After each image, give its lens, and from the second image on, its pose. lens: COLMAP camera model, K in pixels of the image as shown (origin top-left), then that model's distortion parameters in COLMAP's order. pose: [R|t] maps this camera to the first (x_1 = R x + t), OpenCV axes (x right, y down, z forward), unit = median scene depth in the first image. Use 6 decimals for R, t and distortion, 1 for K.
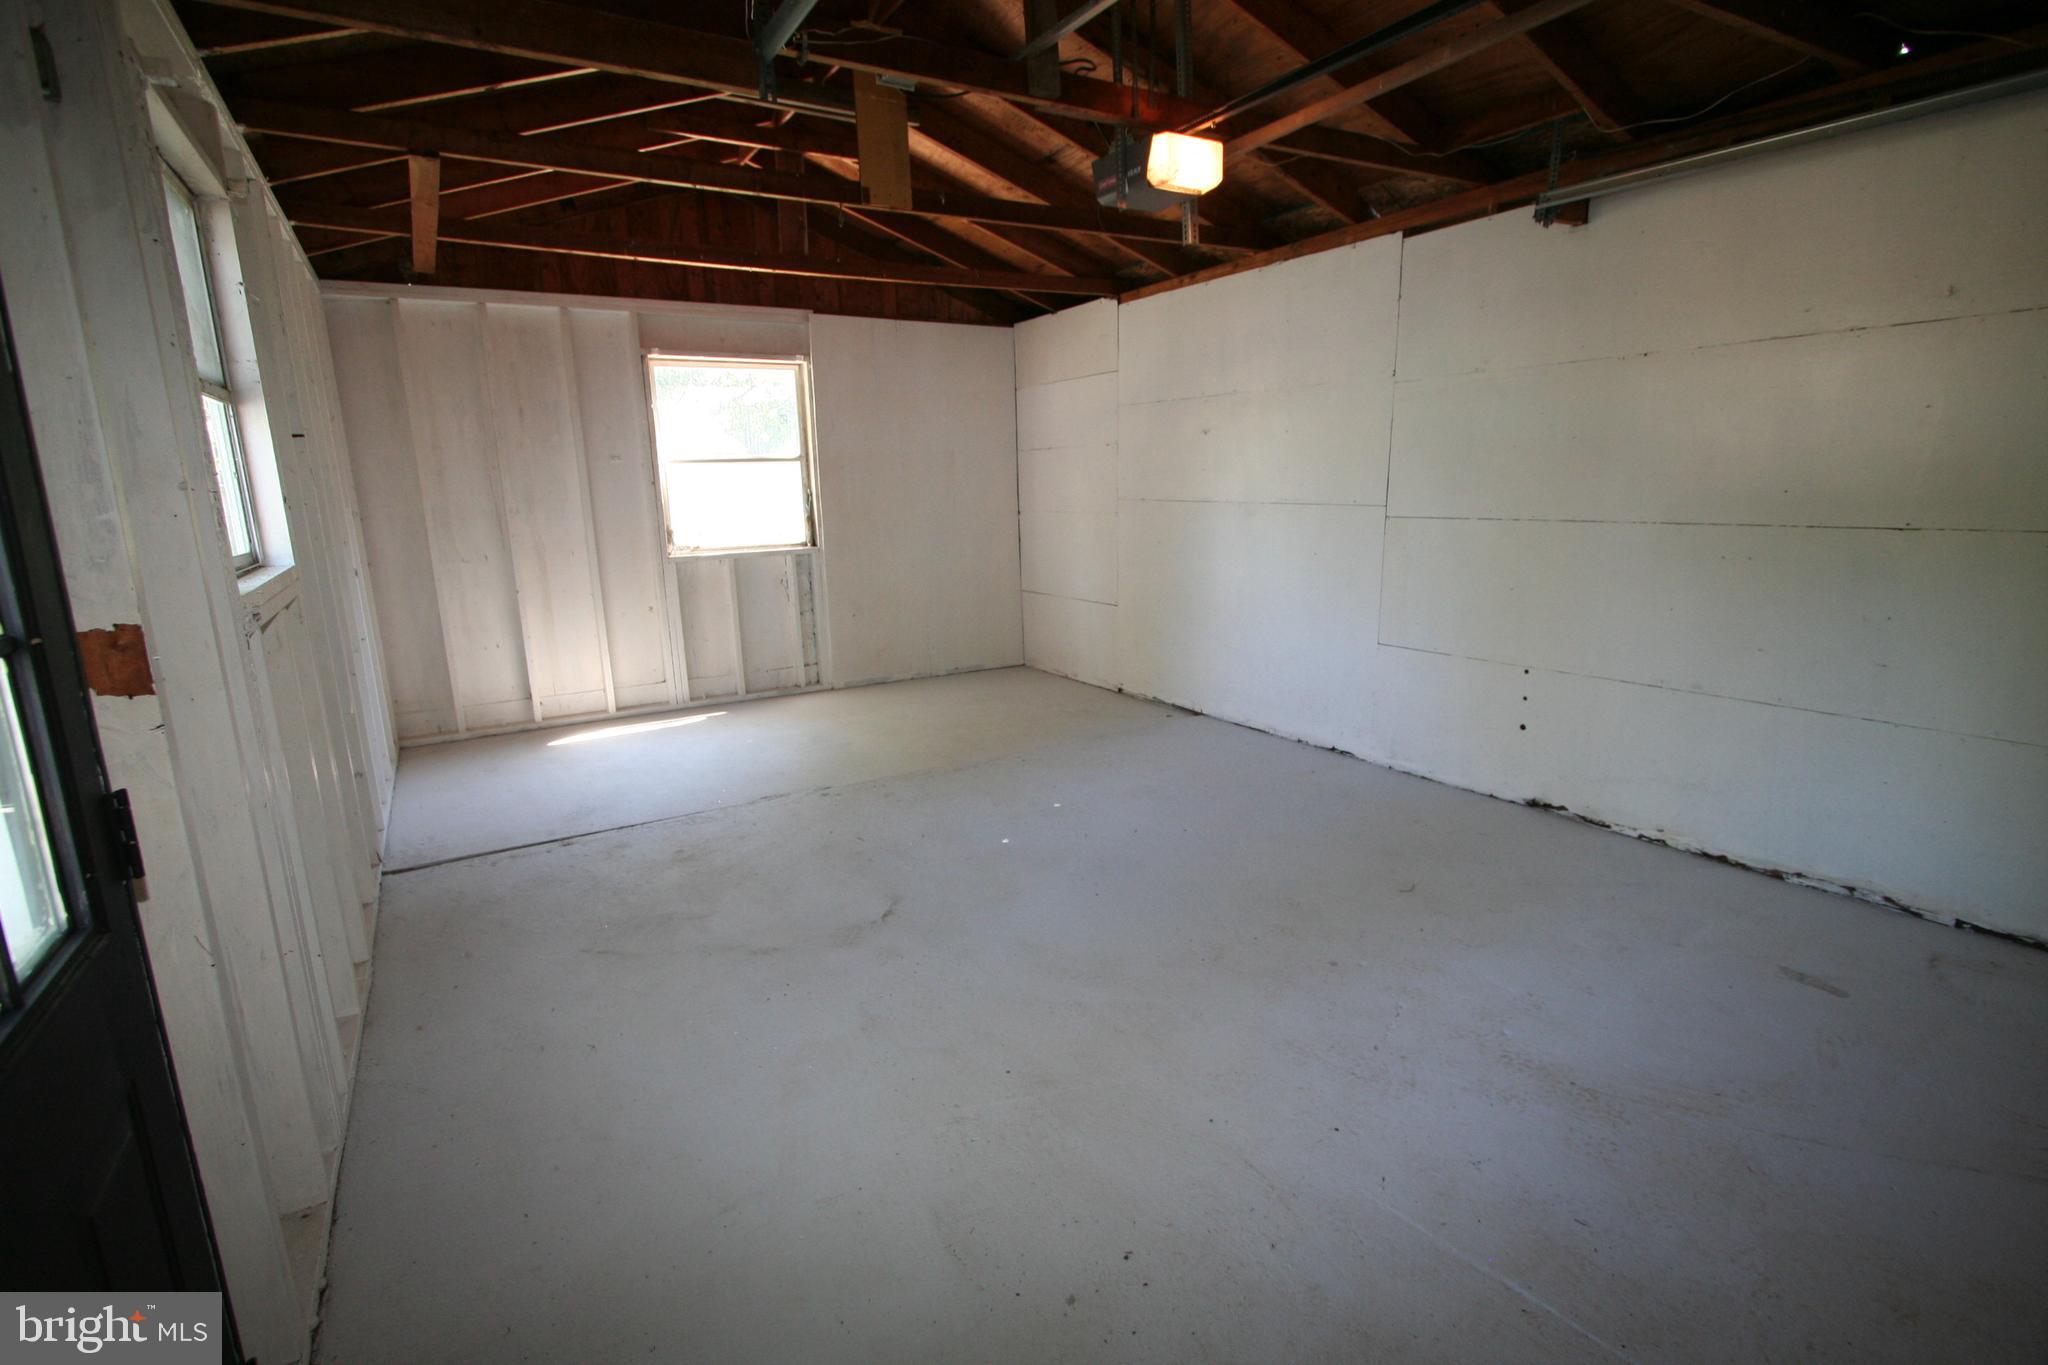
lens RADIAL K [[972.6, 0, 1019.9], [0, 972.6, 691.4], [0, 0, 1]] dist [-0.011151, 0.000516]
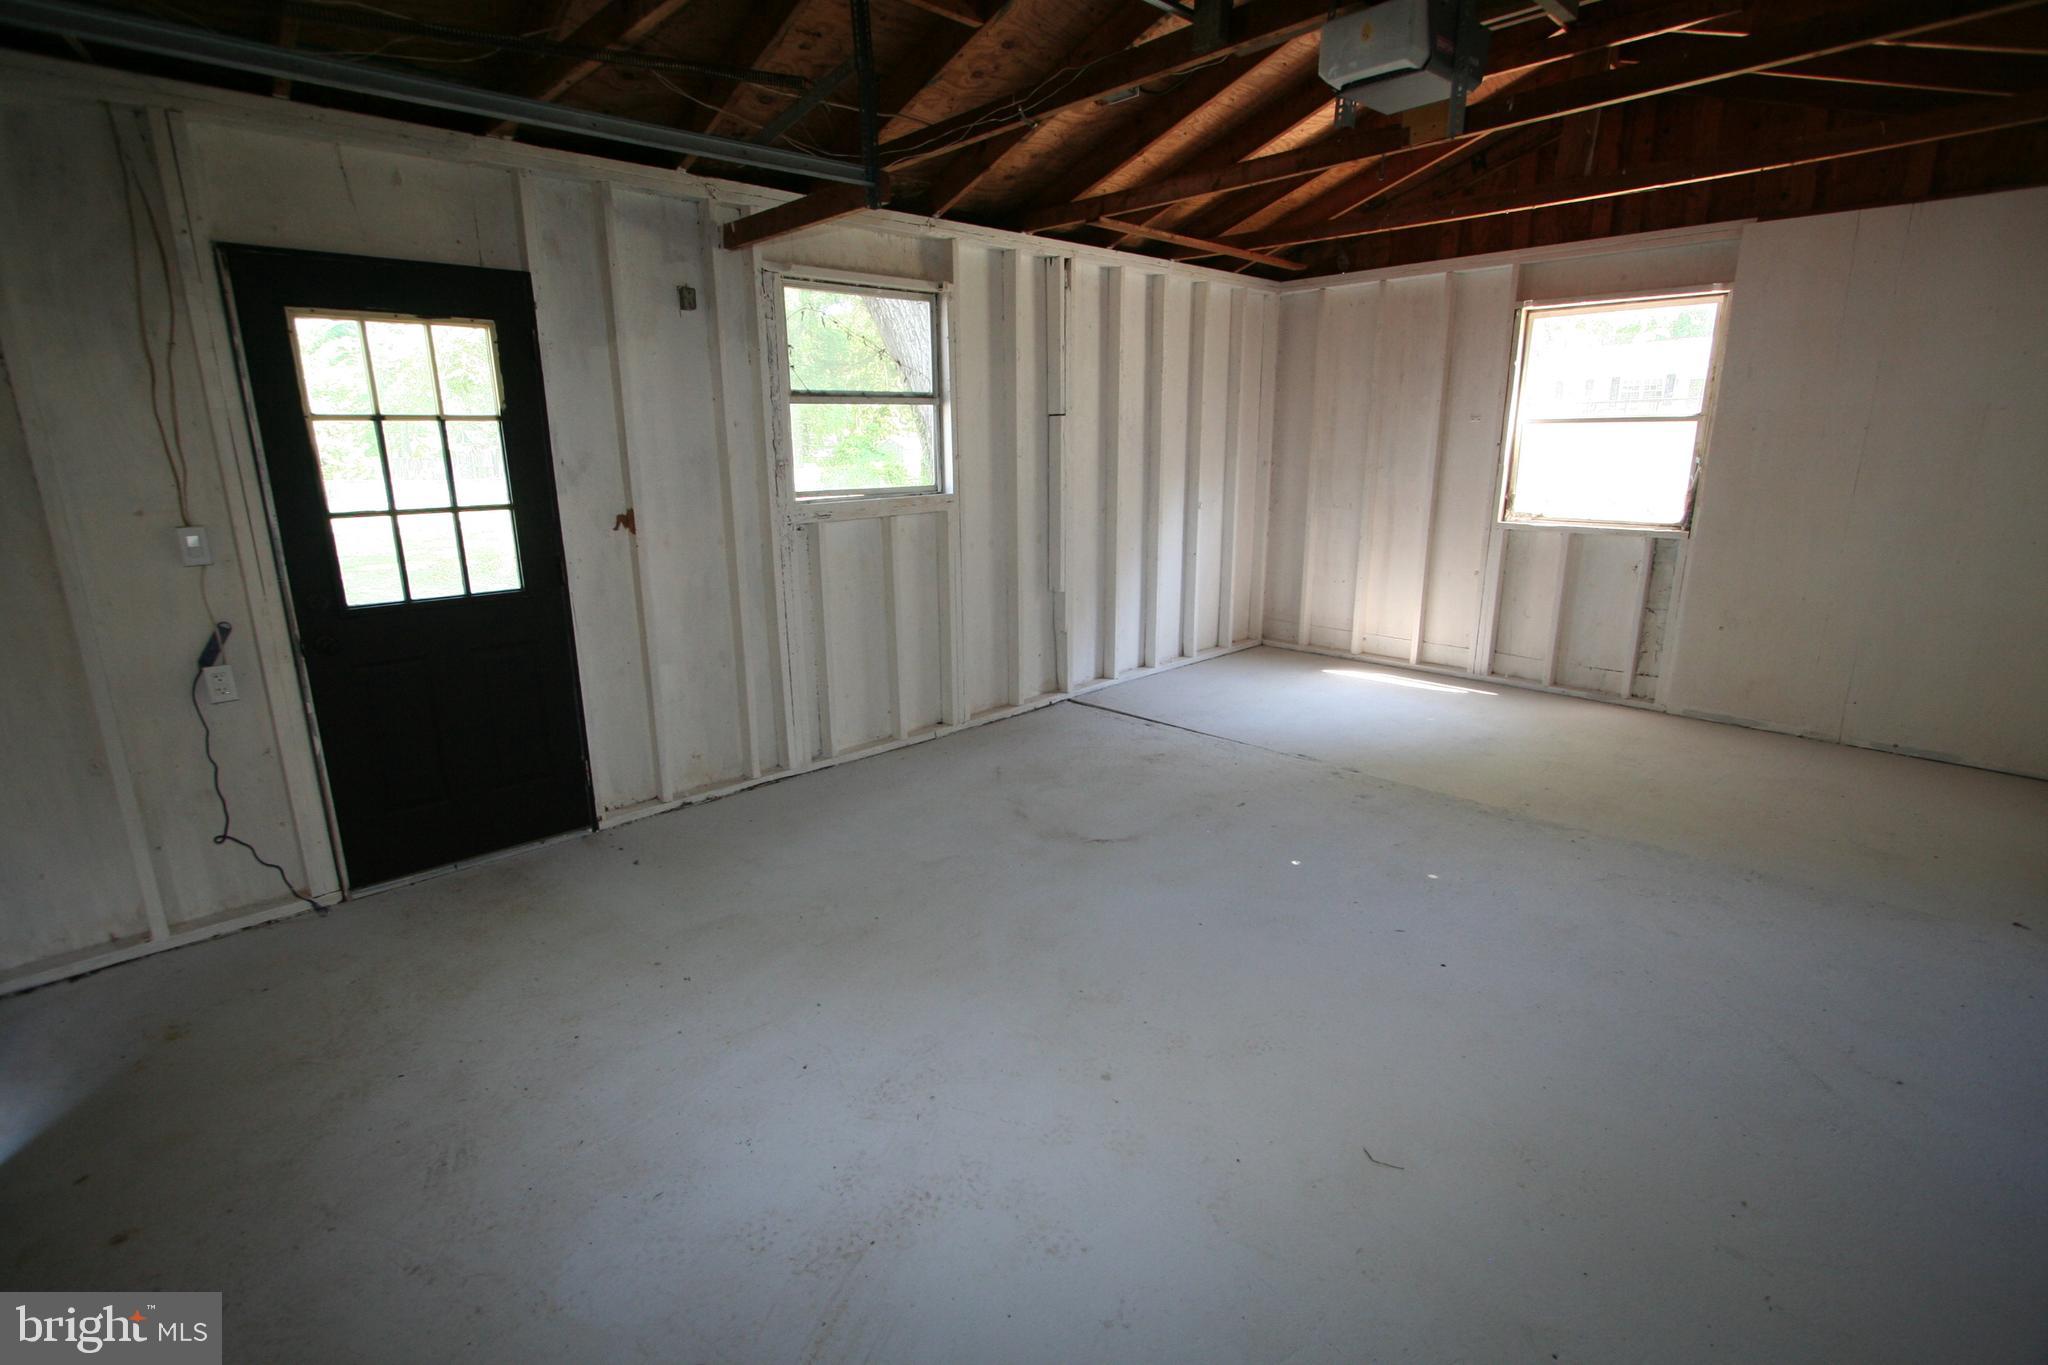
lens RADIAL K [[972.6, 0, 1019.9], [0, 972.6, 691.4], [0, 0, 1]] dist [-0.011151, 0.000516]
pose [[0.205716, 0.267222, -0.941421, 0.491050], [-0.207463, 0.952039, 0.224902, -0.098112], [0.956368, 0.149044, 0.251288, 0.338324]]
